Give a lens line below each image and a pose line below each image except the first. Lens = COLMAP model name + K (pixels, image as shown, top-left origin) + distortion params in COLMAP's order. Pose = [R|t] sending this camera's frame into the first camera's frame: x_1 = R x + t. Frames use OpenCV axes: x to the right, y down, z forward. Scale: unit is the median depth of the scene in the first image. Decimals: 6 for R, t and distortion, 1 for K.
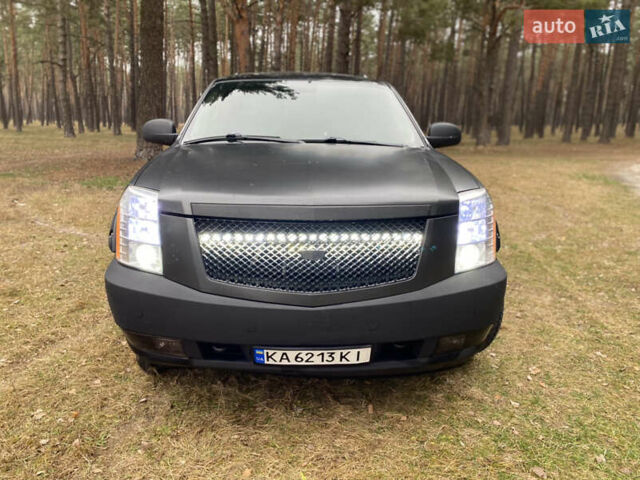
lens RADIAL K [[508.0, 0, 319.4], [0, 508.0, 238.7], [0, 0, 1]] dist [0.040979, -0.004829]
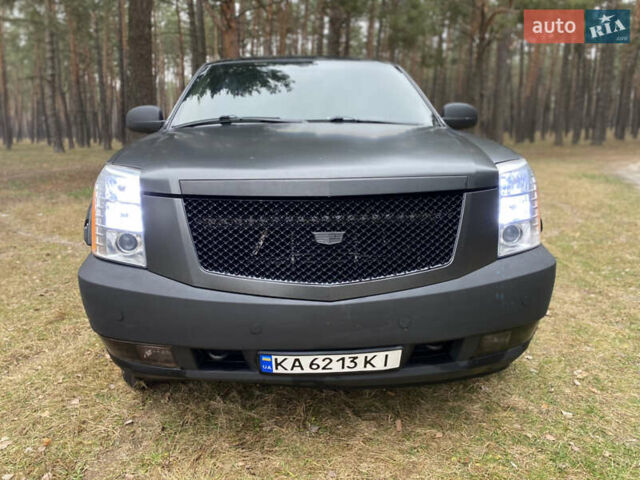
lens RADIAL K [[508.0, 0, 313.2], [0, 508.0, 234.1], [0, 0, 1]] dist [0.040979, -0.004829]
pose [[0.999575, -0.029137, 0.001165, -0.029820], [0.029159, 0.999018, -0.033368, 0.040348], [-0.000191, 0.033388, 0.999442, 0.135429]]
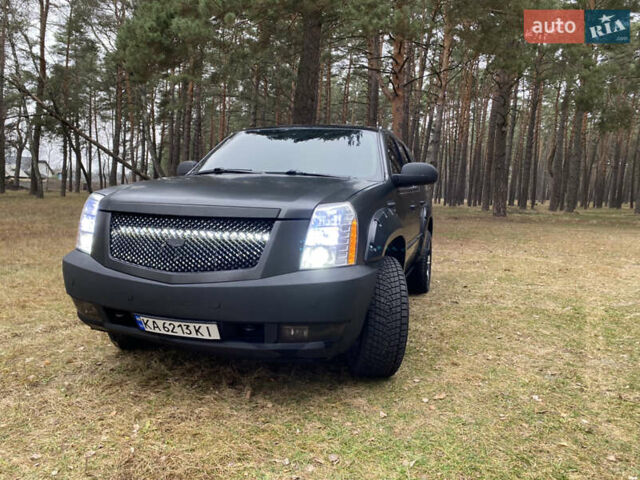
lens RADIAL K [[508.0, 0, 319.3], [0, 508.0, 234.6], [0, 0, 1]] dist [0.040979, -0.004829]
pose [[0.933291, 0.041332, -0.356735, 0.594504], [-0.094980, 0.986392, -0.134201, 0.114772], [0.346334, 0.159131, 0.924516, -0.040991]]
